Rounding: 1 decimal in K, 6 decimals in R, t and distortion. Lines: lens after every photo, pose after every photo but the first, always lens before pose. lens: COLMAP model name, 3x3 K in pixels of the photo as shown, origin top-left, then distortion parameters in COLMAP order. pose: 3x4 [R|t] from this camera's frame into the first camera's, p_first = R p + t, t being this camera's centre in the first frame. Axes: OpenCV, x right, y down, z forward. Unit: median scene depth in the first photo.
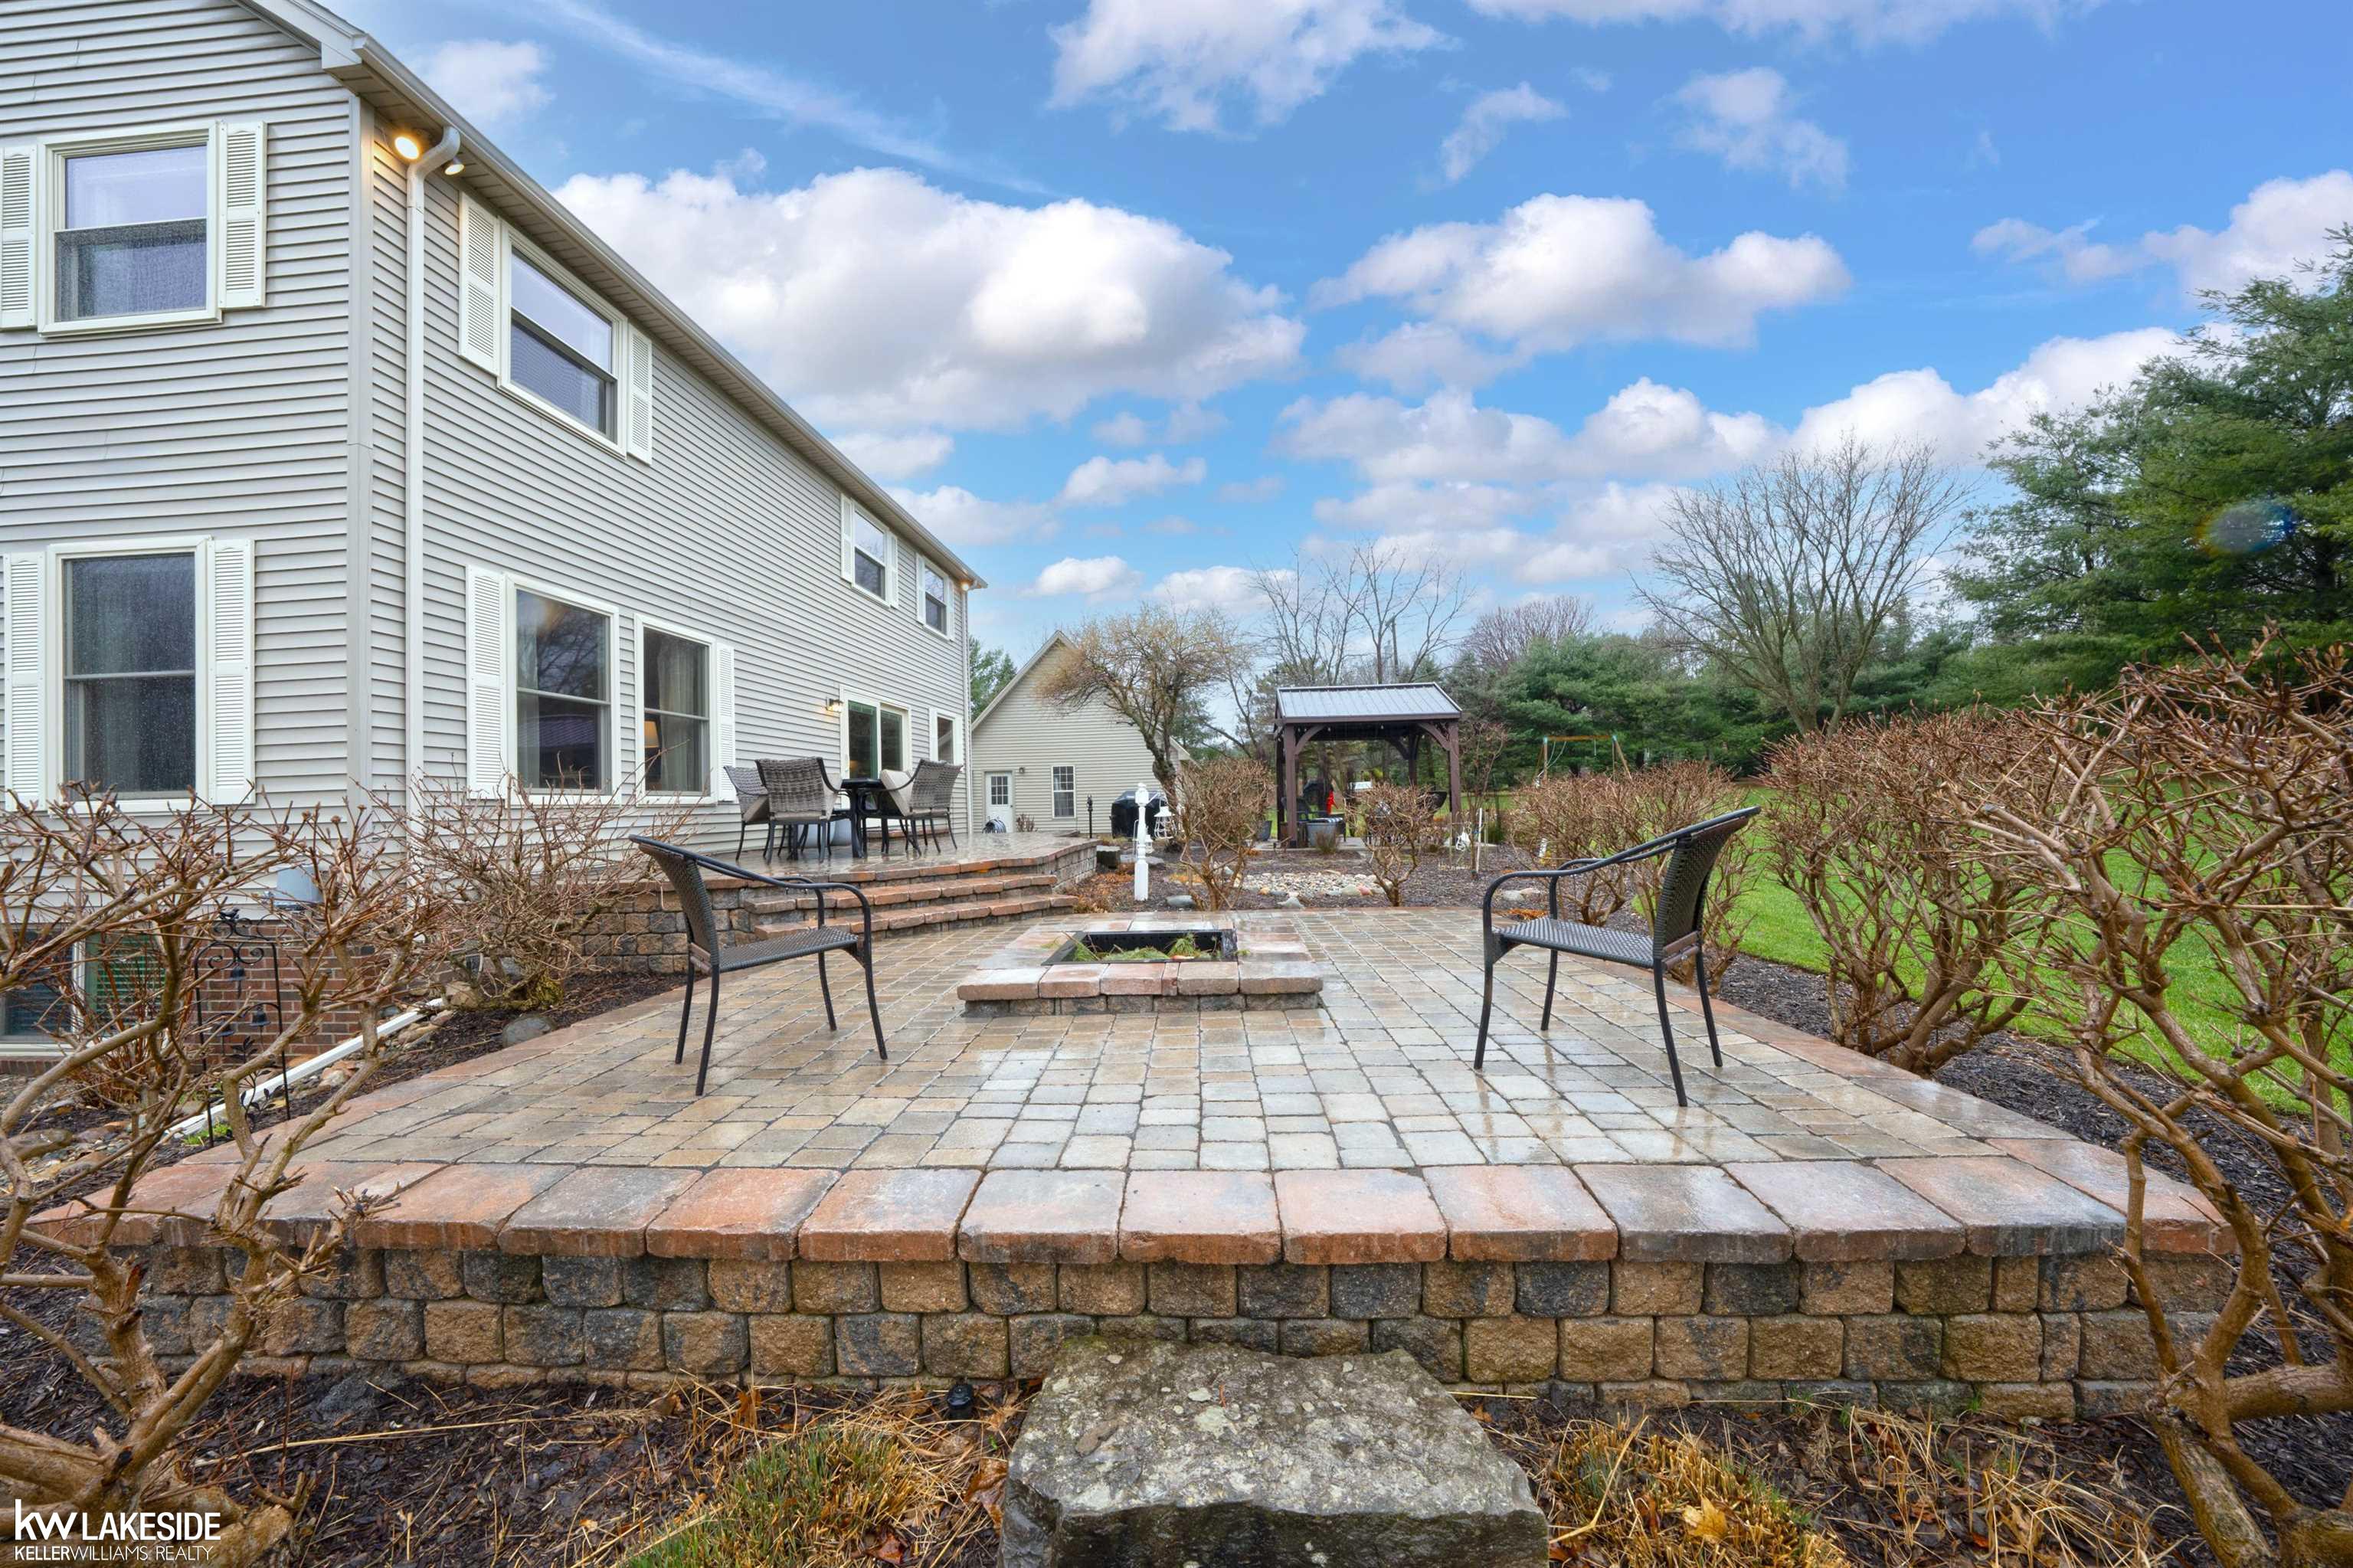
lens RADIAL K [[838.4, 0, 1180.2], [0, 838.4, 785.6], [0, 0, 1]] dist [-0.006930, 0.000307]
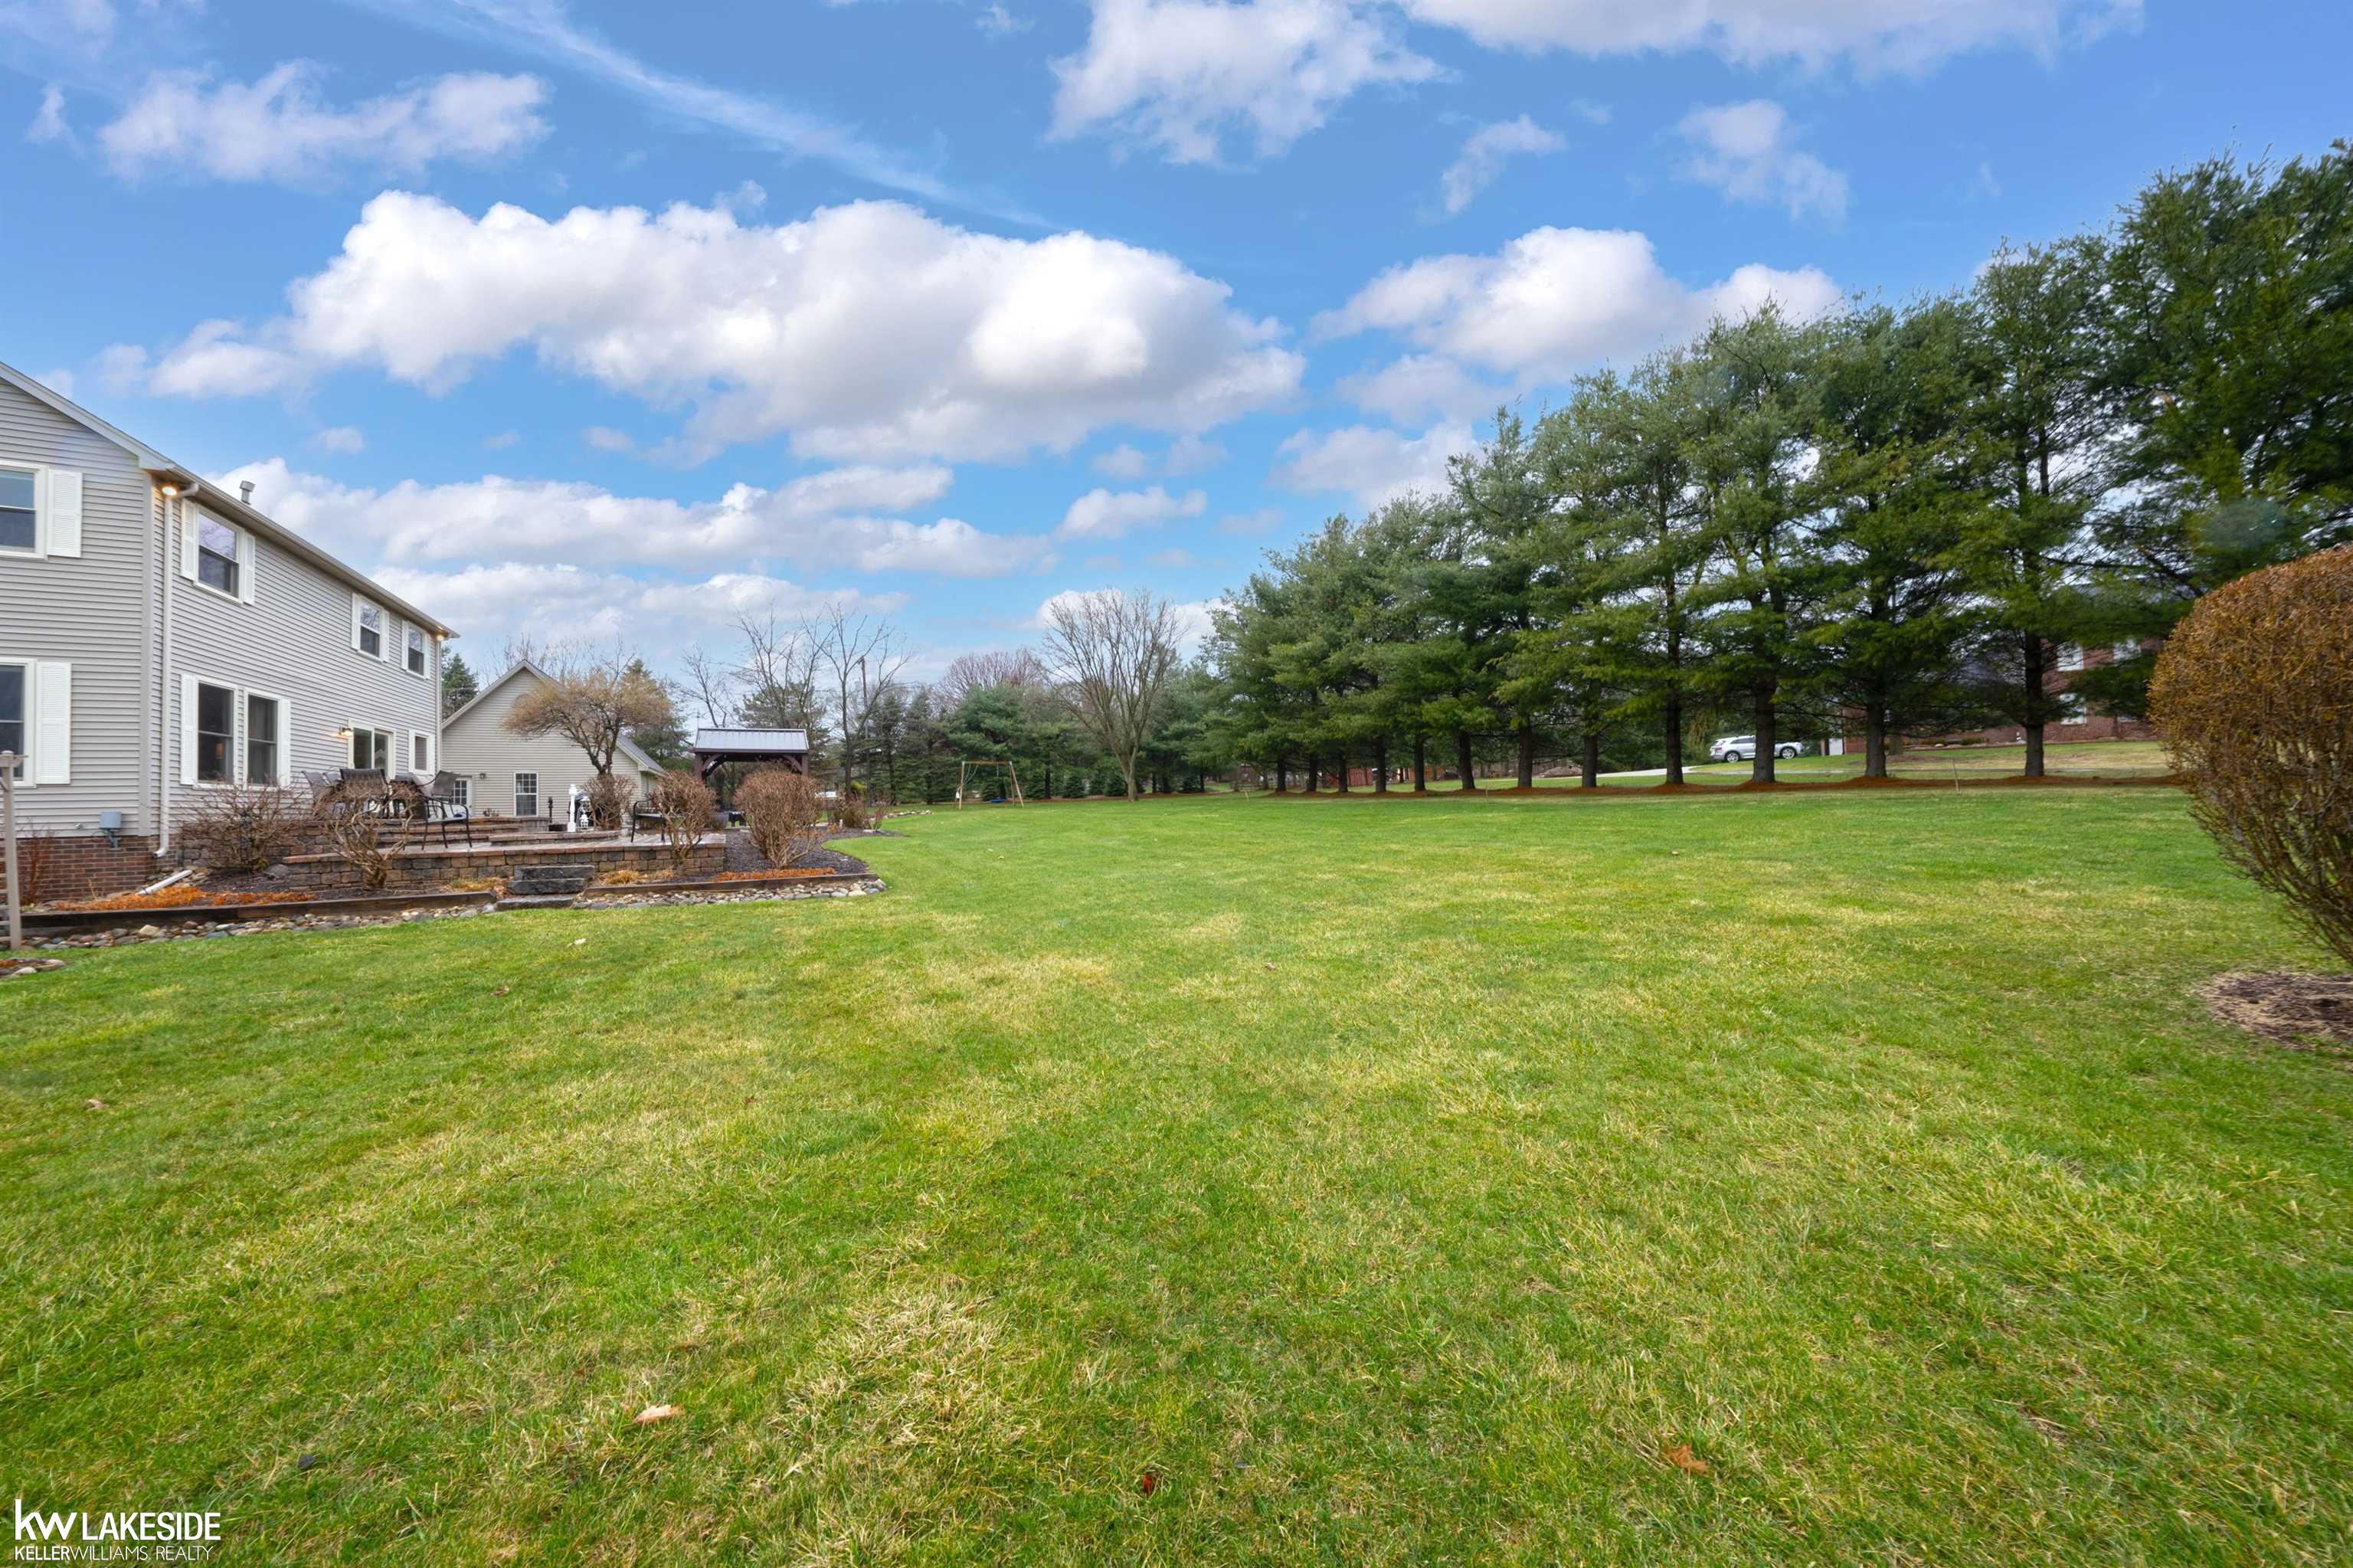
lens RADIAL K [[838.4, 0, 1167.3], [0, 838.4, 789.3], [0, 0, 1]] dist [-0.006930, 0.000307]
pose [[0.869347, 0.019166, 0.493830, 0.136299], [-0.013488, 0.999796, -0.015058, 0.013124], [-0.494017, 0.006430, 0.869428, -0.984995]]
